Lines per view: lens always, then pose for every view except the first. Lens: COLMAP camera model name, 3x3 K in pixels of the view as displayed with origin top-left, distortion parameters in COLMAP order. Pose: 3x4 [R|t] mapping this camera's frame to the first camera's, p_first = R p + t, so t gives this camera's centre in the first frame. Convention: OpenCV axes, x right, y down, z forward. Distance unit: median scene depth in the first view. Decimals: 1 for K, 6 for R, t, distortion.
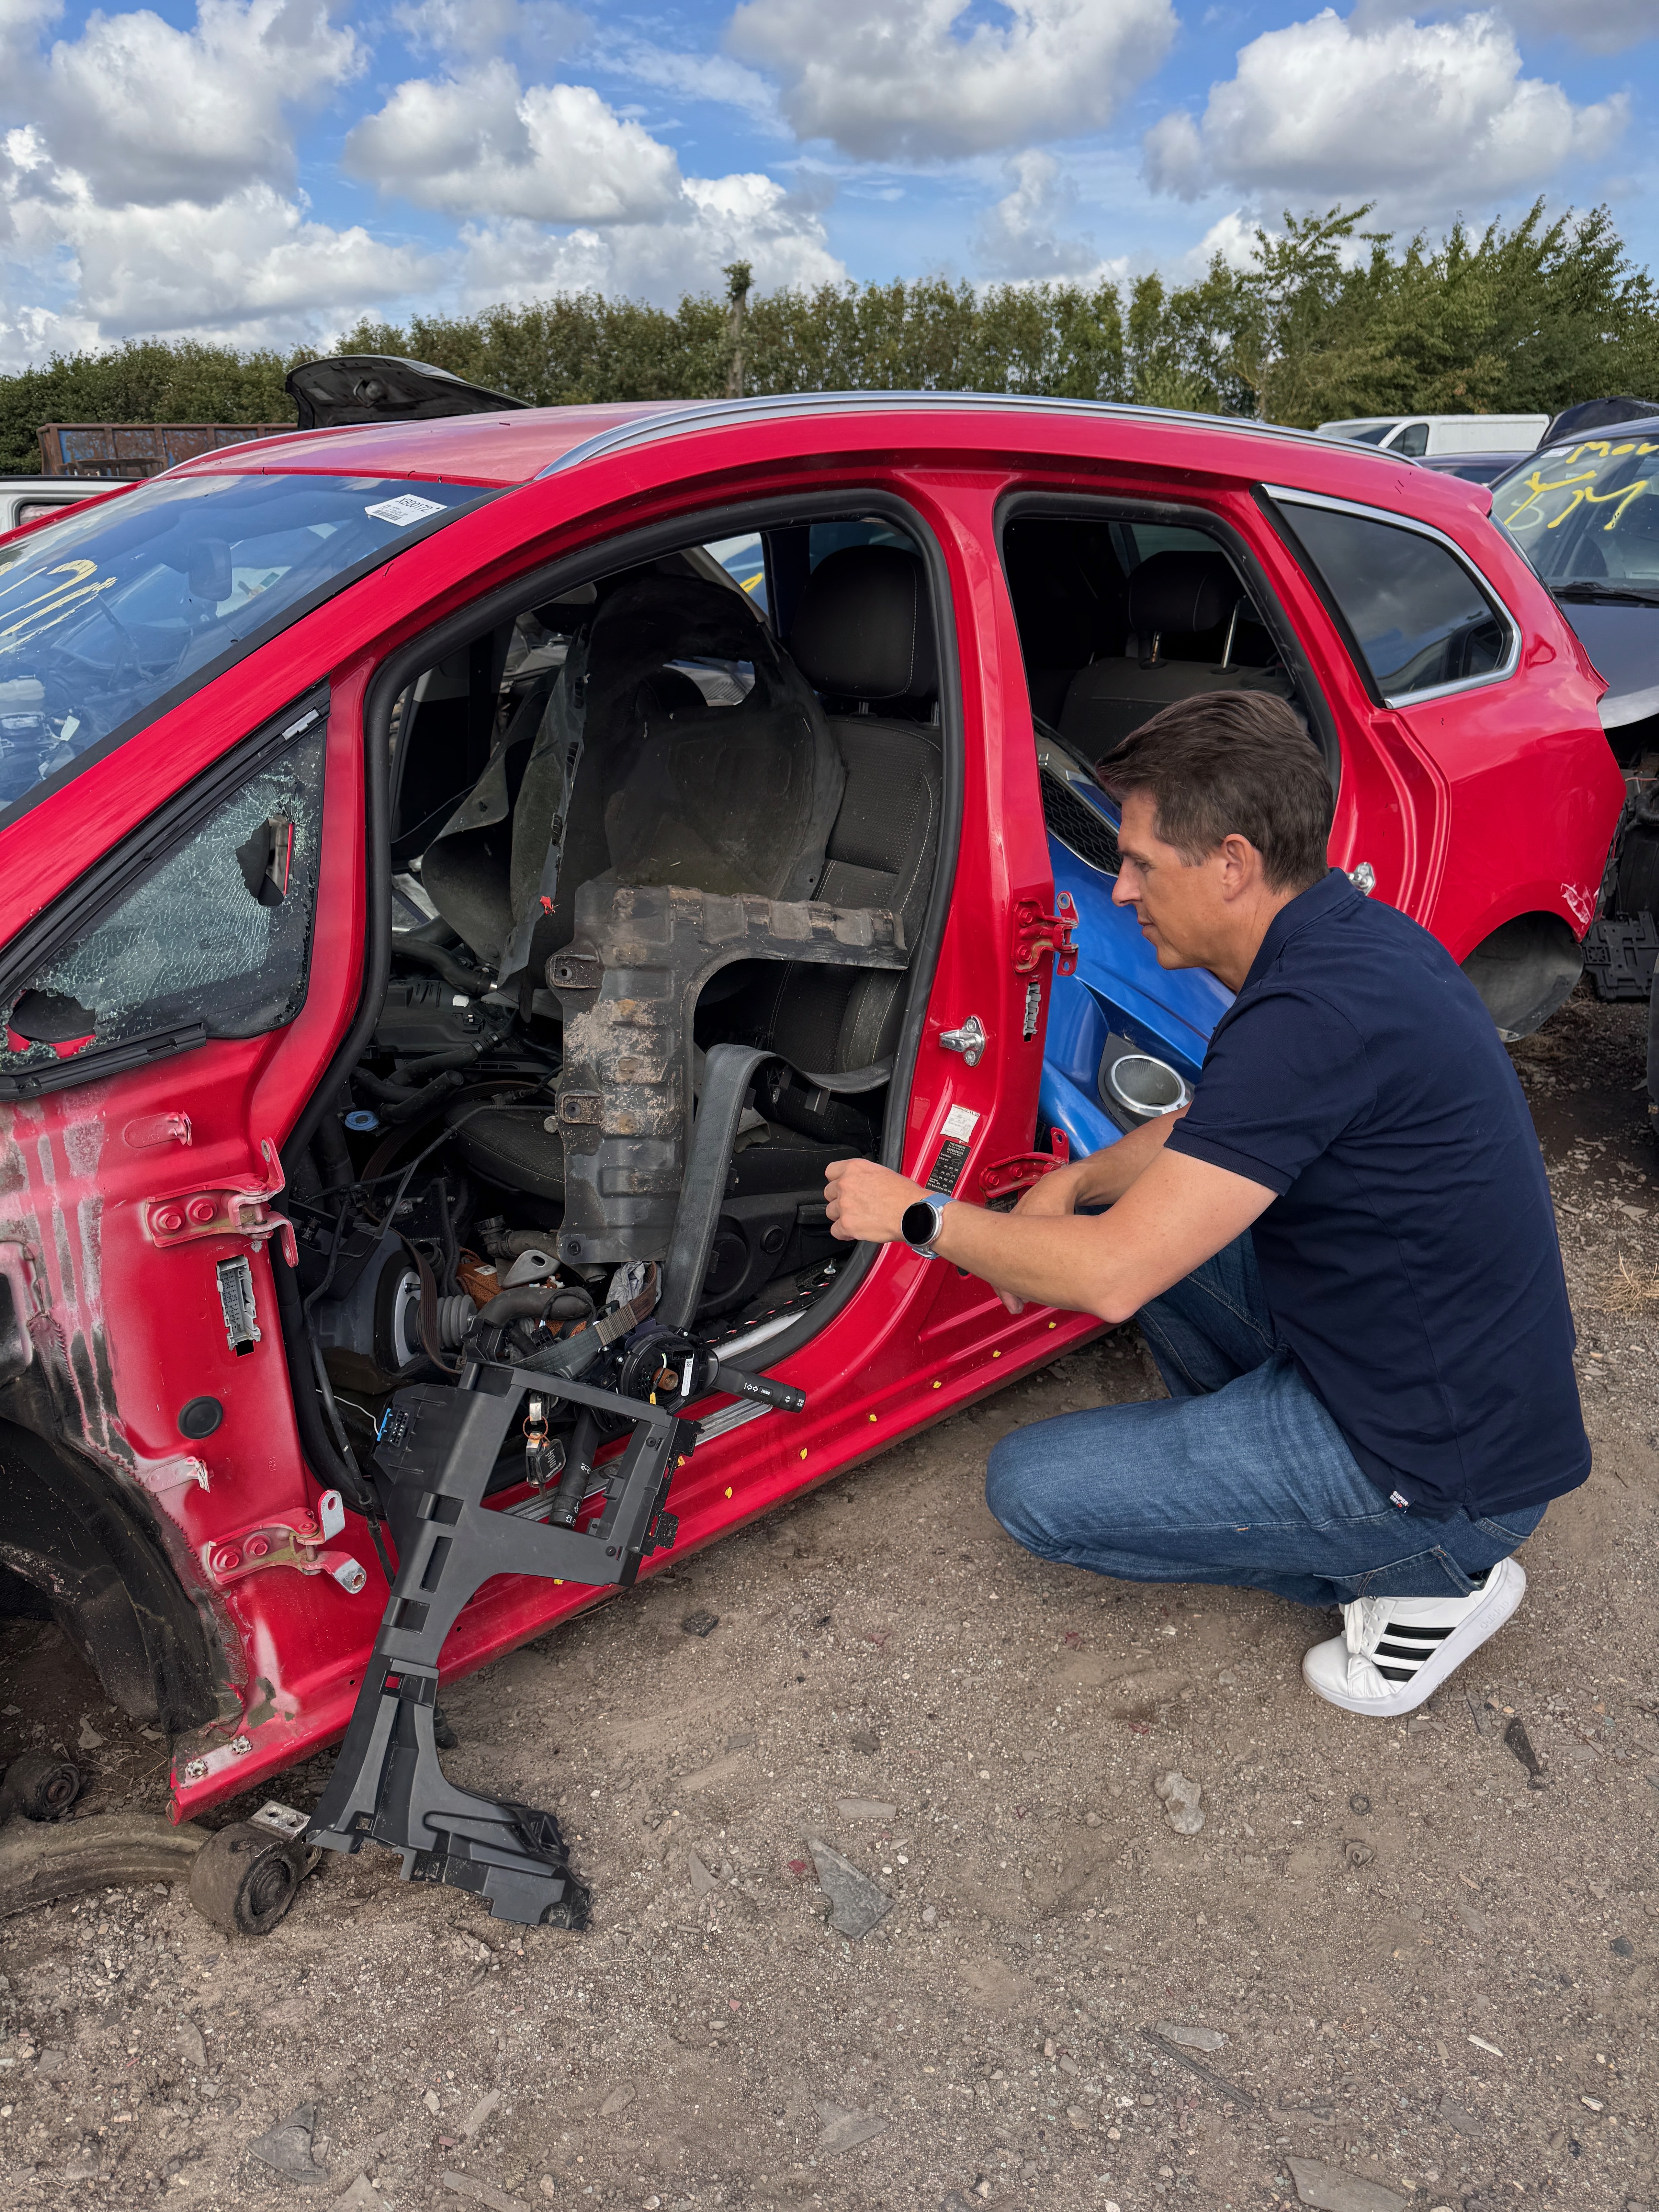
lens RADIAL K [[1612.4, 0, 829.5], [0, 1612.4, 1106.0], [0, 0, 1]] dist [-0.051963, 0.026446]
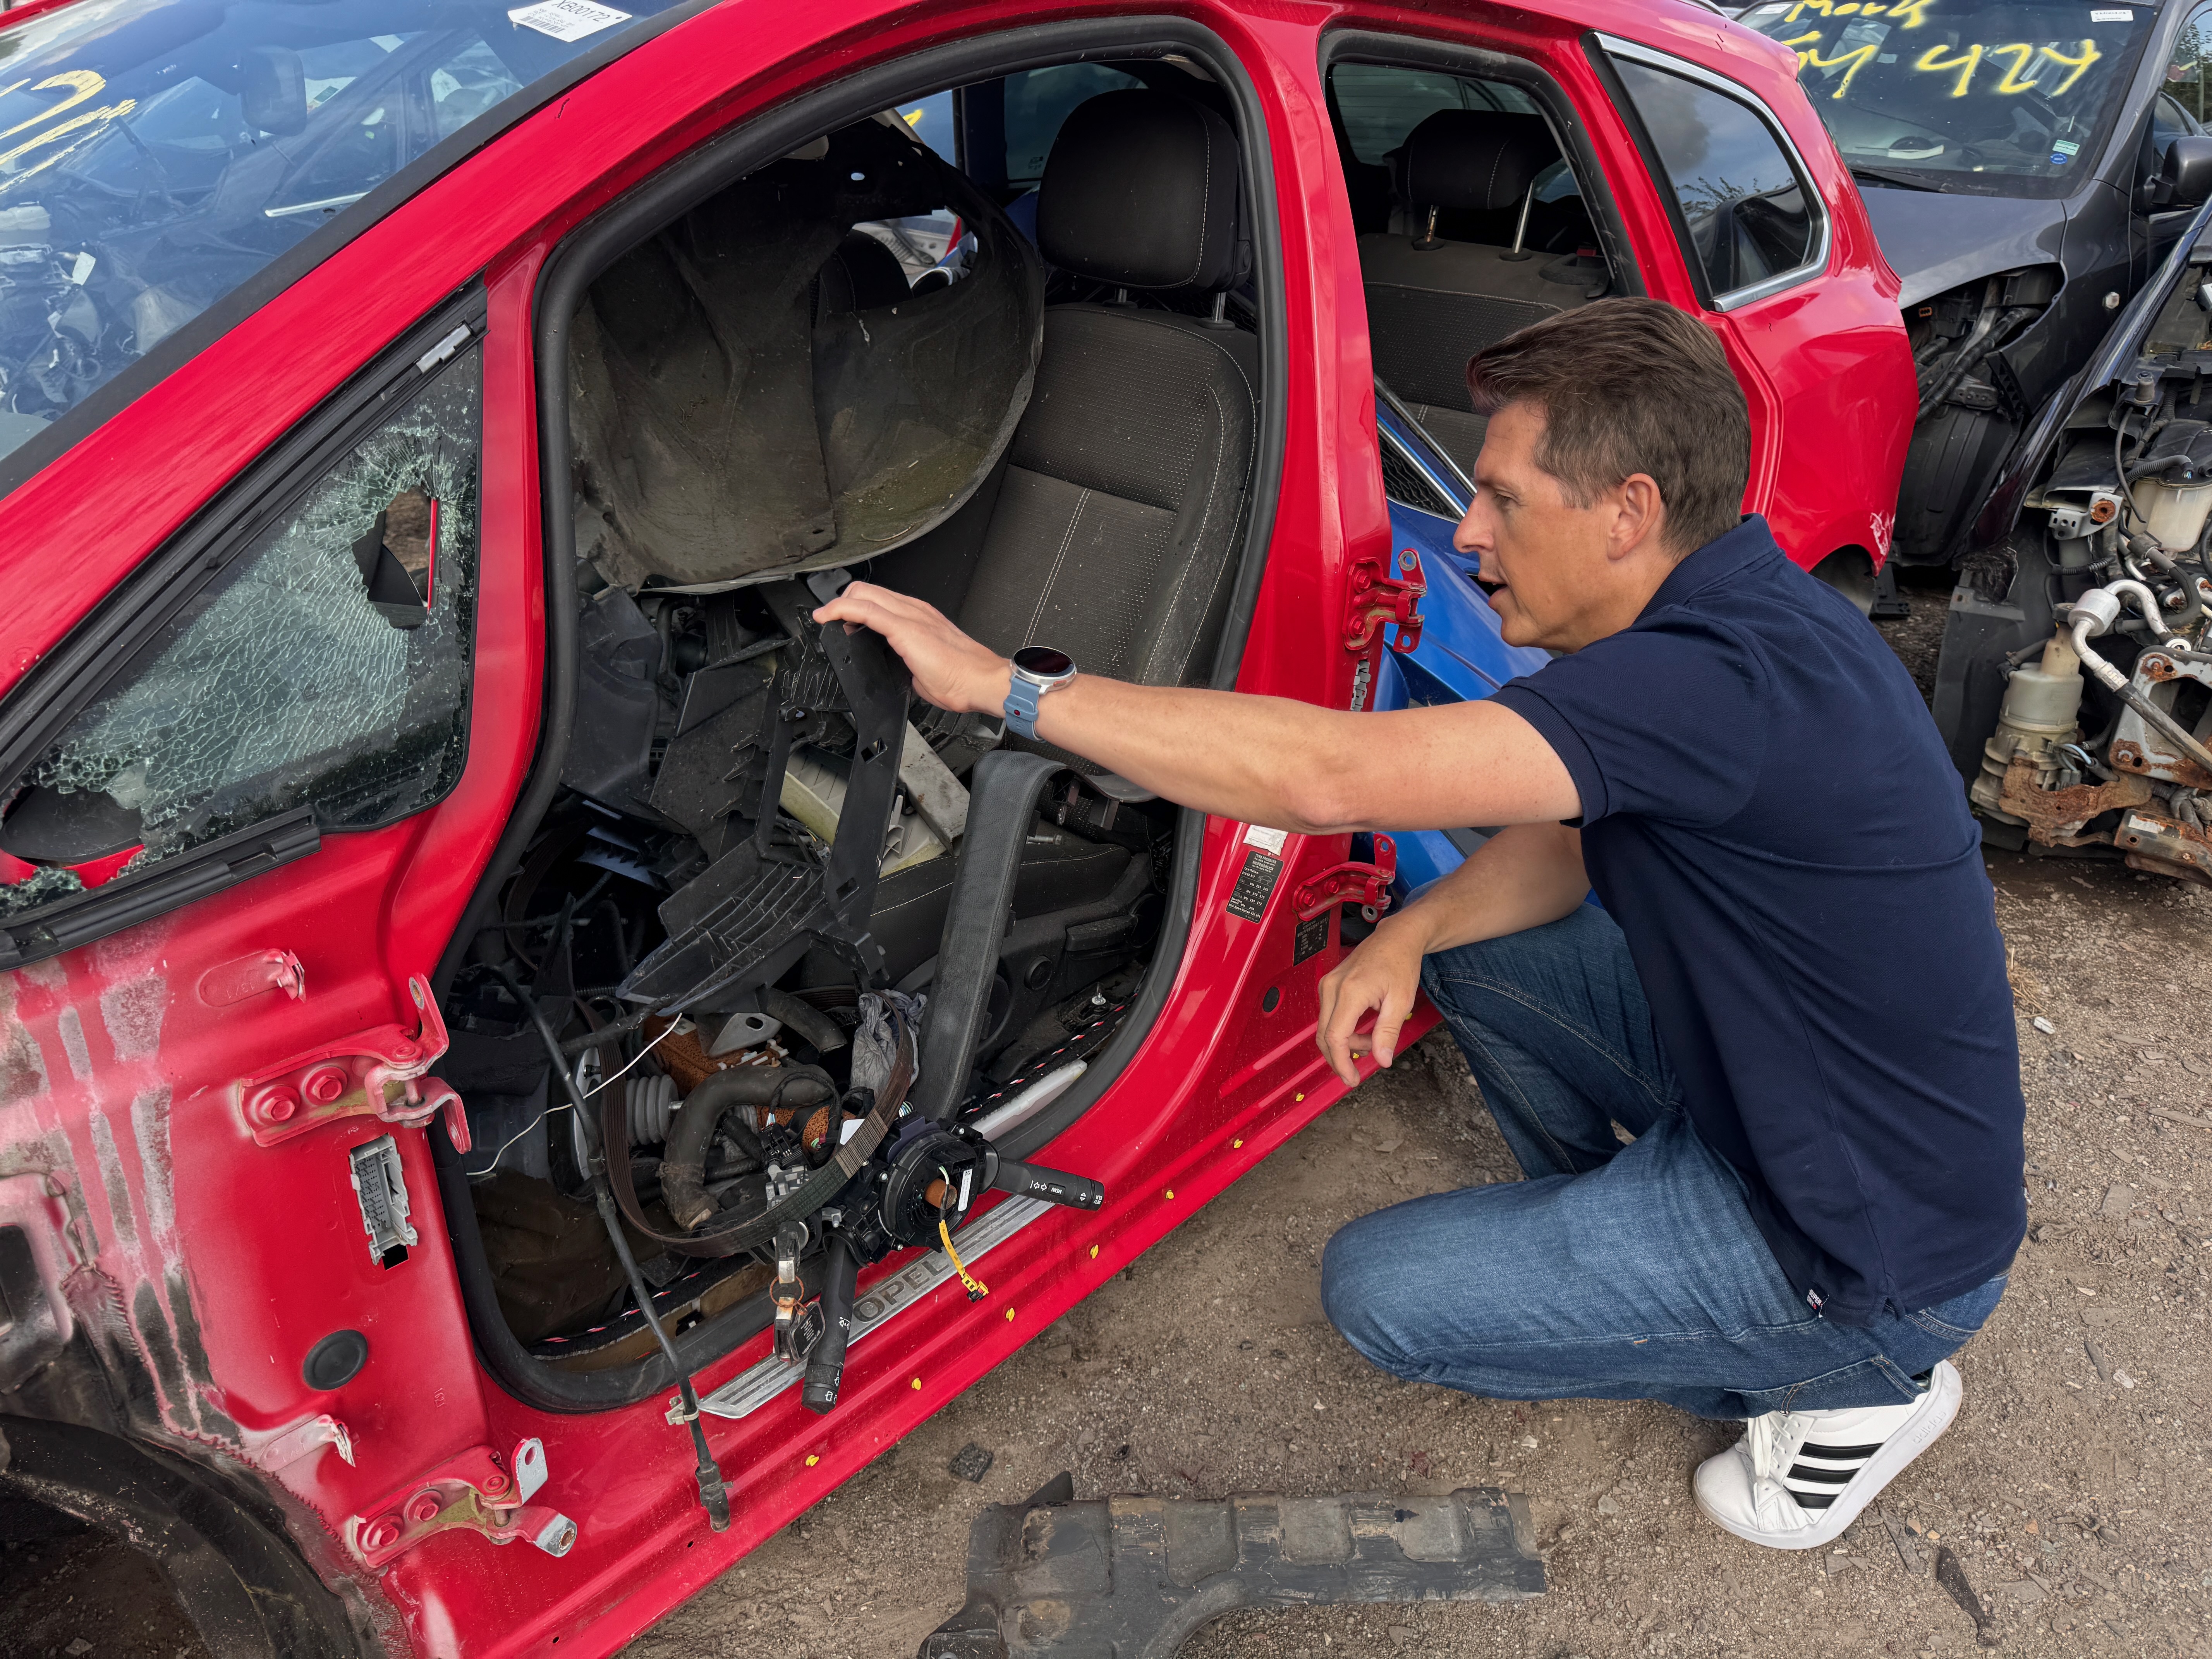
lens RADIAL K [[1612.4, 0, 1106.6], [0, 1612.4, 824.3], [0, 0, 1]] dist [-0.051963, 0.026446]
pose [[0.993852, -0.010488, 0.110222, -0.111431], [-0.000451, 0.995112, 0.098756, -0.090329], [-0.110719, -0.098199, 0.988989, 0.250970]]
